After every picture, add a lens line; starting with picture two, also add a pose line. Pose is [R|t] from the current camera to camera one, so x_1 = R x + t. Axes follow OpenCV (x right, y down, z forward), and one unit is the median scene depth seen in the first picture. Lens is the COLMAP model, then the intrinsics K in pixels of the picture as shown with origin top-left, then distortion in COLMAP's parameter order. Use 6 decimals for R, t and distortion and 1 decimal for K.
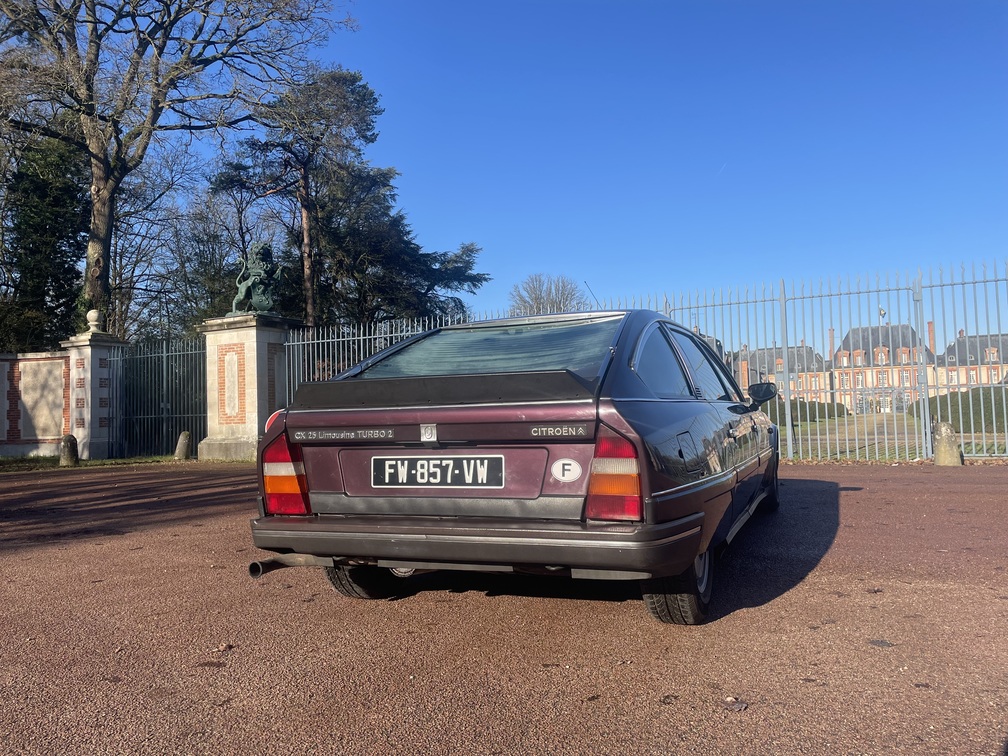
lens RADIAL K [[763.6, 0, 504.0], [0, 763.6, 378.0], [0, 0, 1]] dist [0.101241, -0.139068]
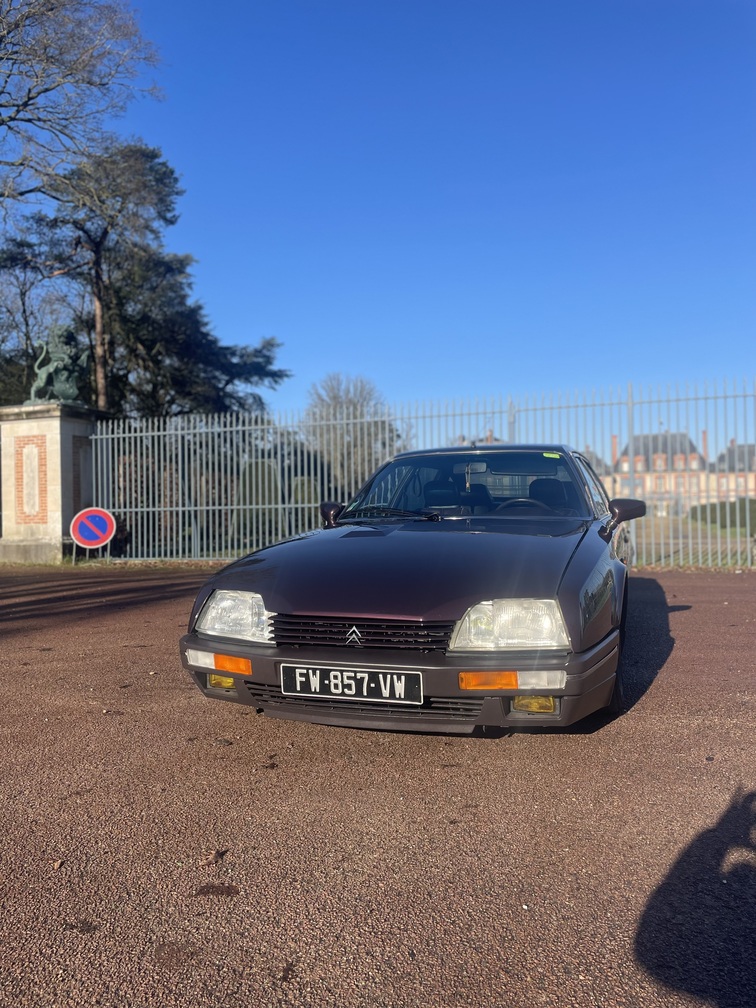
lens RADIAL K [[763.6, 0, 385.5], [0, 763.6, 504.8], [0, 0, 1]] dist [0.101241, -0.139068]
pose [[0.992931, 0.012570, 0.118022, -0.047744], [-0.016661, 0.999292, 0.033743, -0.000447], [-0.117514, -0.035470, 0.992438, 0.046273]]
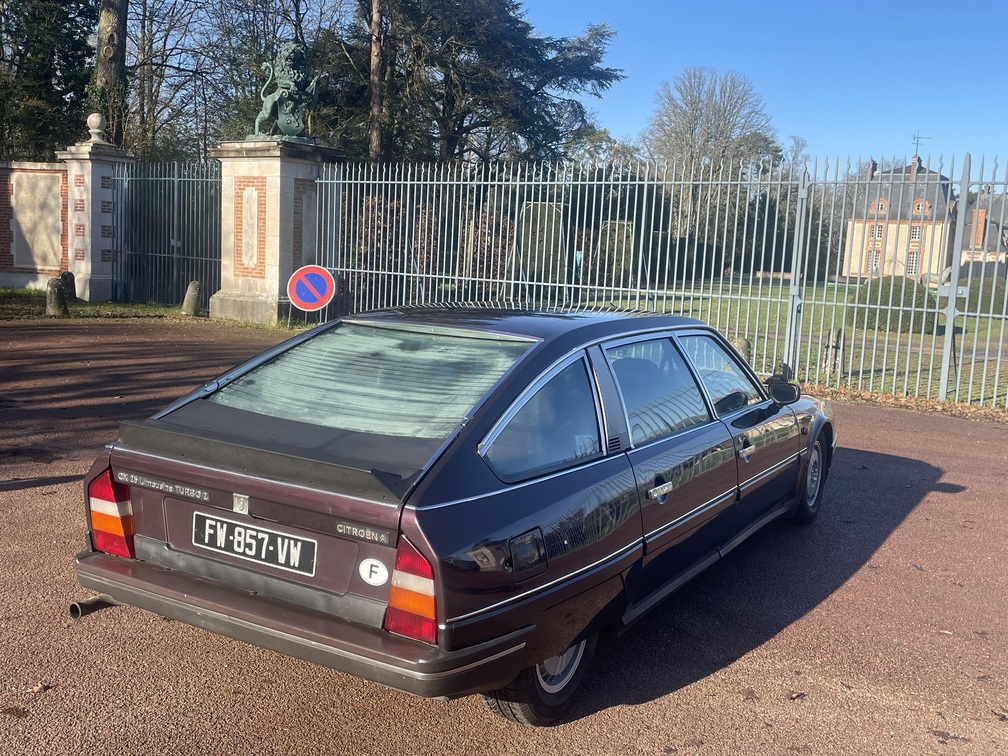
lens RADIAL K [[1000.8, 0, 500.8], [0, 1000.8, 374.4], [0, 0, 1]] dist [0.105583, -0.167713]
pose [[0.987635, 0.095028, -0.124686, 0.051590], [-0.072225, 0.981717, 0.176114, -0.047357], [0.139142, -0.164931, 0.976441, -0.013233]]
